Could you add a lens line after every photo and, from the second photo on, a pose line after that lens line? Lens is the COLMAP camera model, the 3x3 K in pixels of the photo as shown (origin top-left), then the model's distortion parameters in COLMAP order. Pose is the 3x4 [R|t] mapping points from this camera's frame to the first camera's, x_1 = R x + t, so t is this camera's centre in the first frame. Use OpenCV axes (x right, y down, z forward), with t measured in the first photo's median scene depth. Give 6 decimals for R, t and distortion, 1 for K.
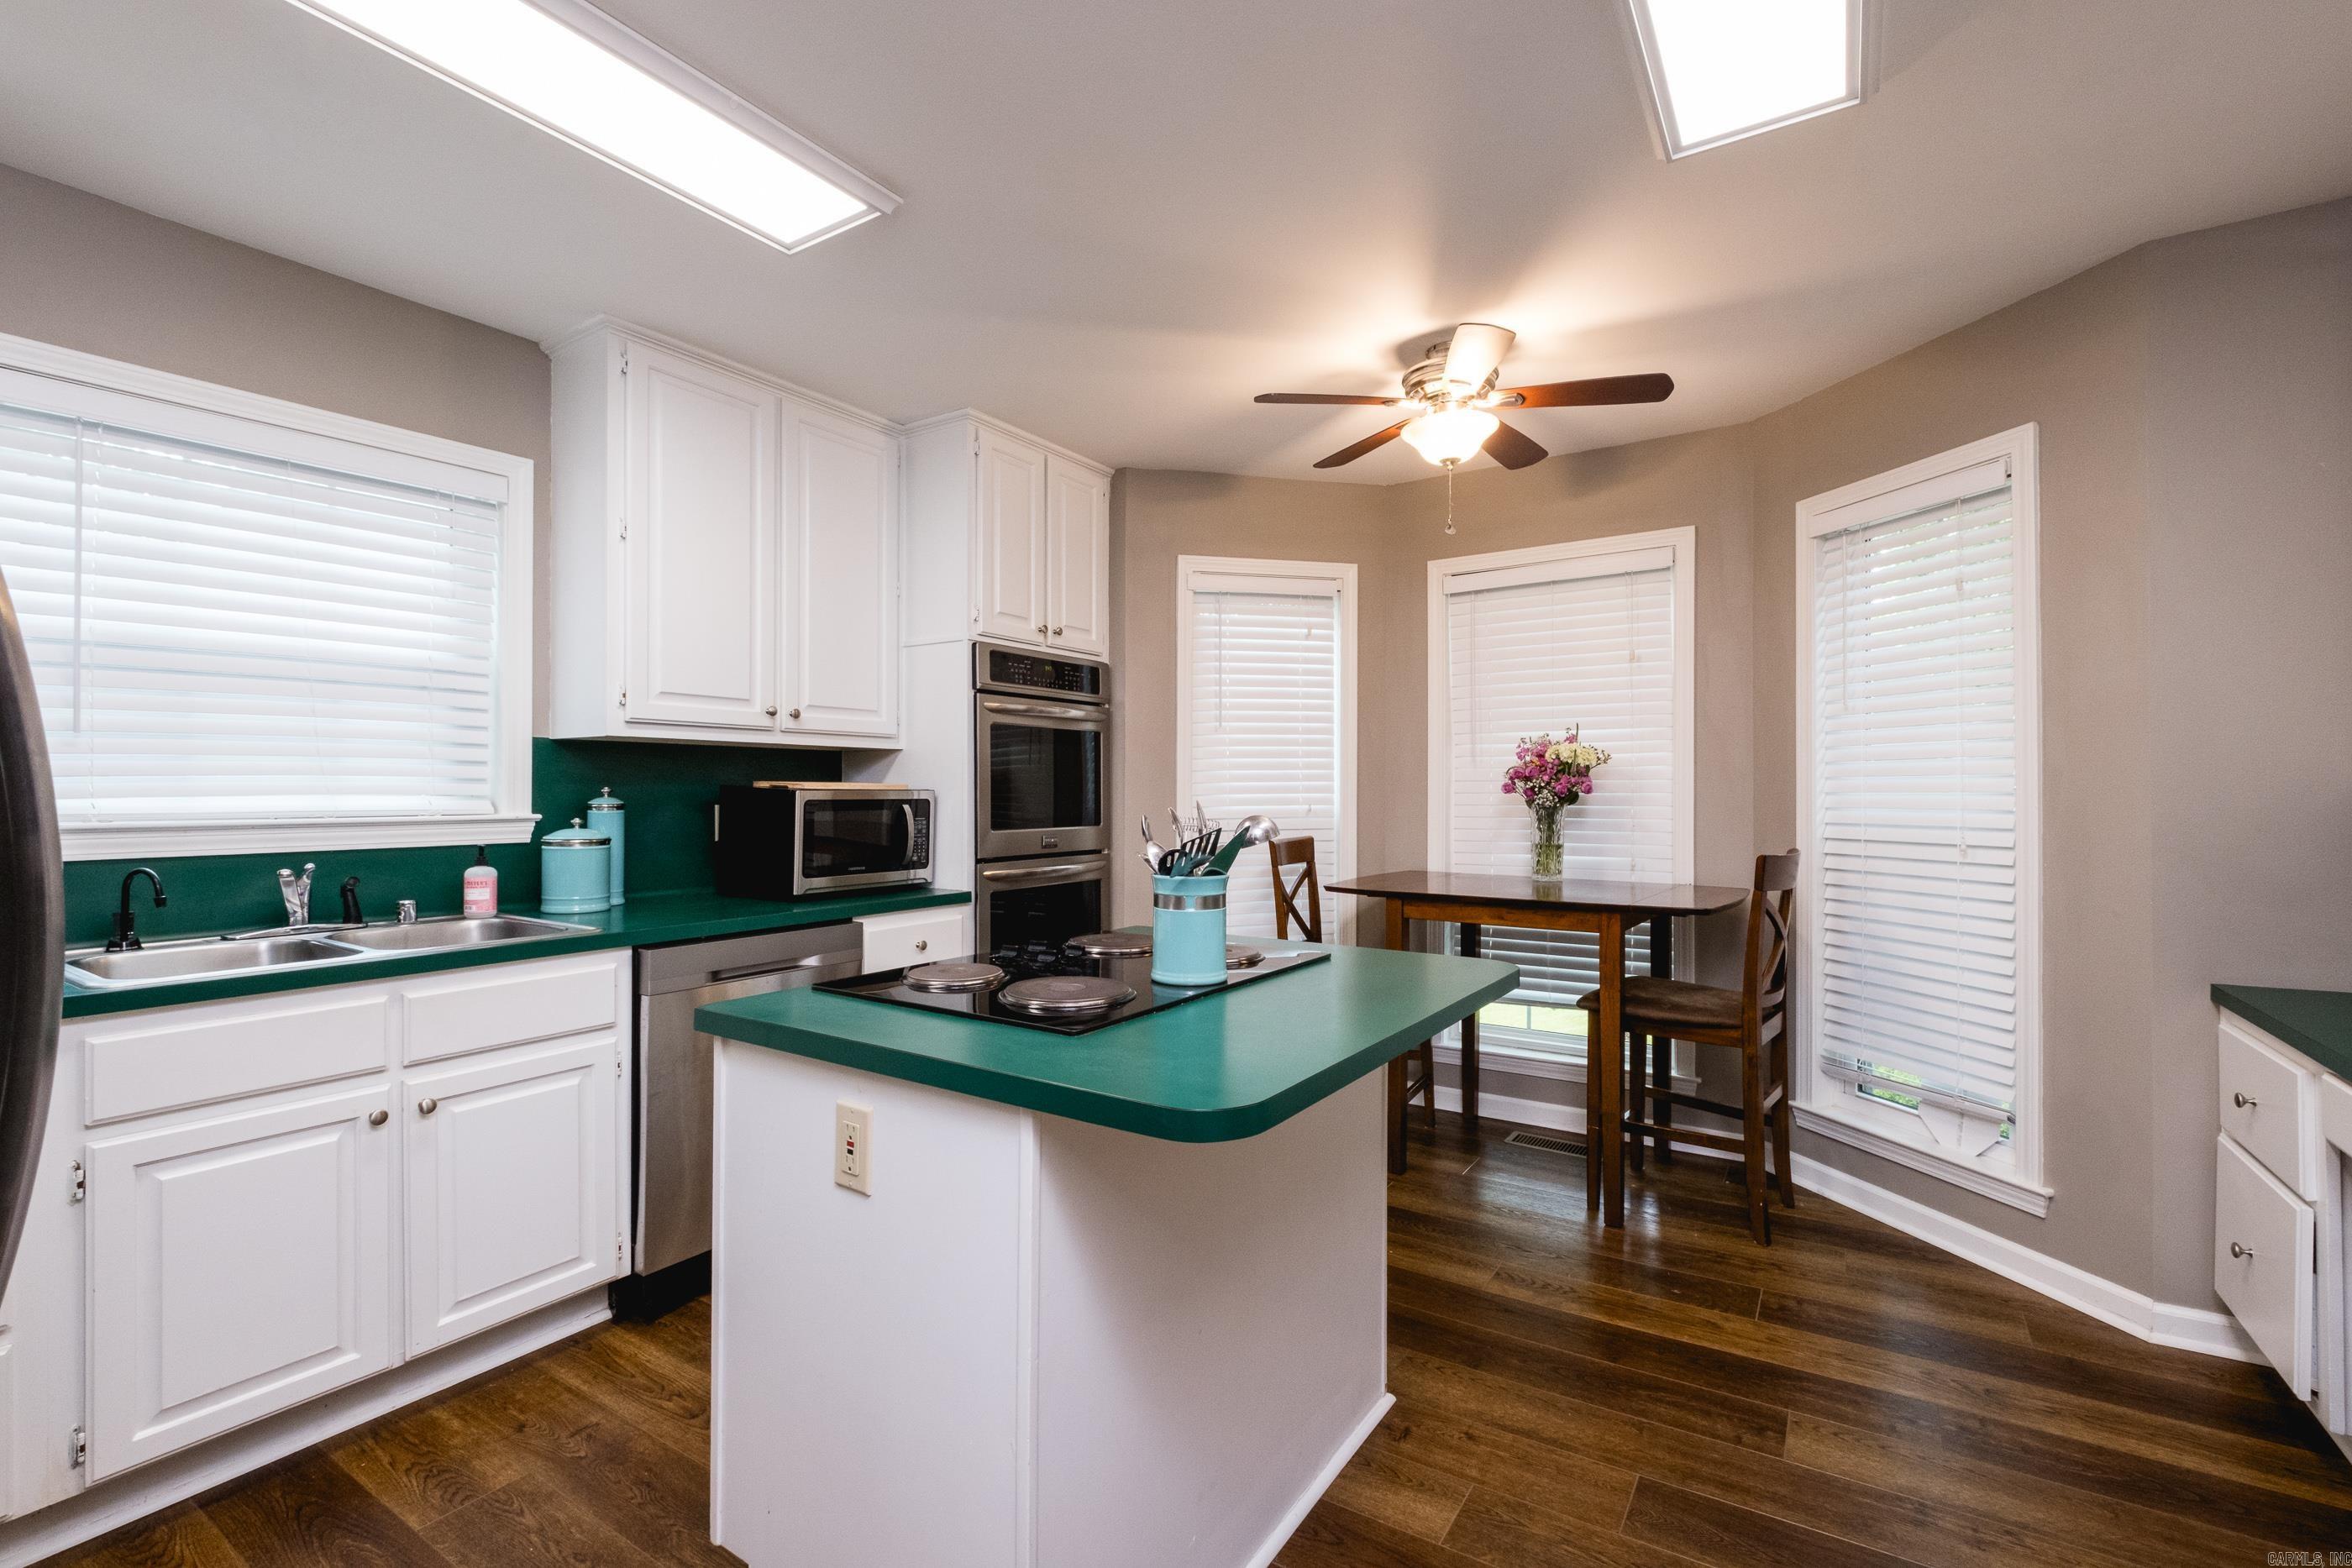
lens RADIAL K [[1037.2, 0, 1192.0], [0, 1037.2, 785.3], [0, 0, 1]] dist [0.000326, -0.000119]
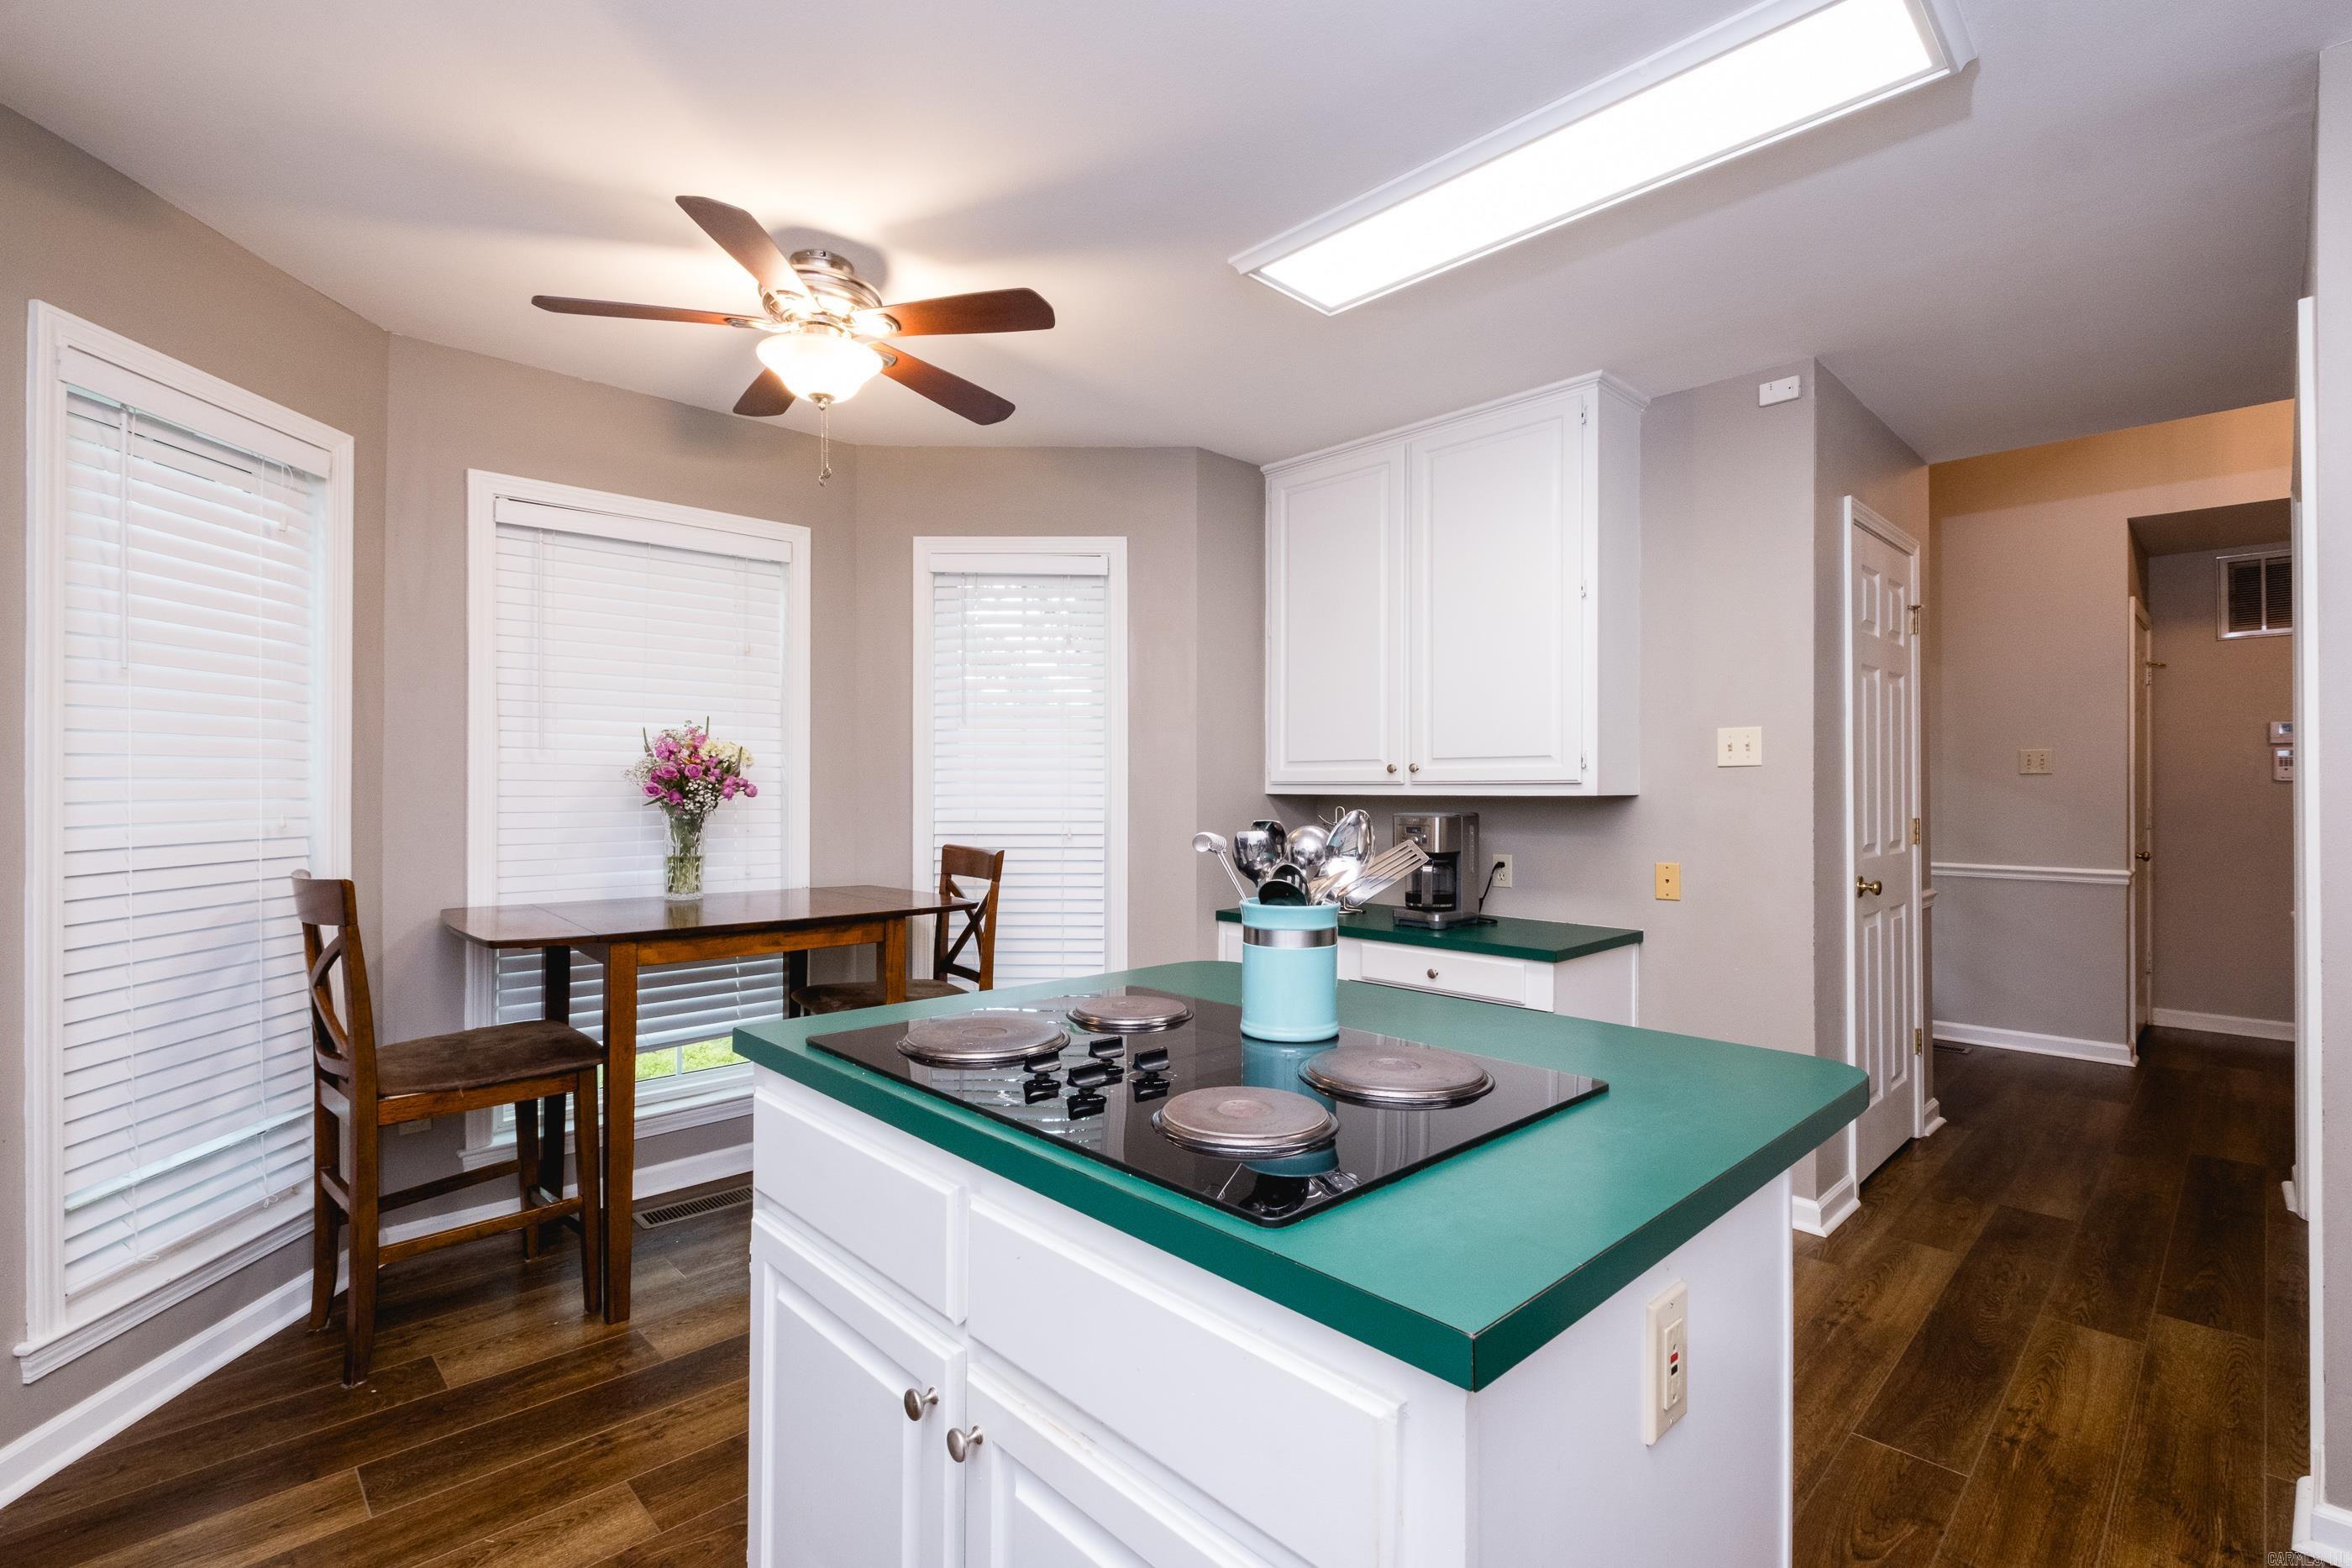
lens RADIAL K [[1037.2, 0, 1191.4], [0, 1037.2, 793.6], [0, 0, 1]] dist [0.000326, -0.000119]
pose [[0.231437, 0.008708, 0.972811, -0.386770], [-0.000835, 0.999961, -0.008752, 0.012600], [-0.972849, 0.001213, 0.231436, 0.400574]]
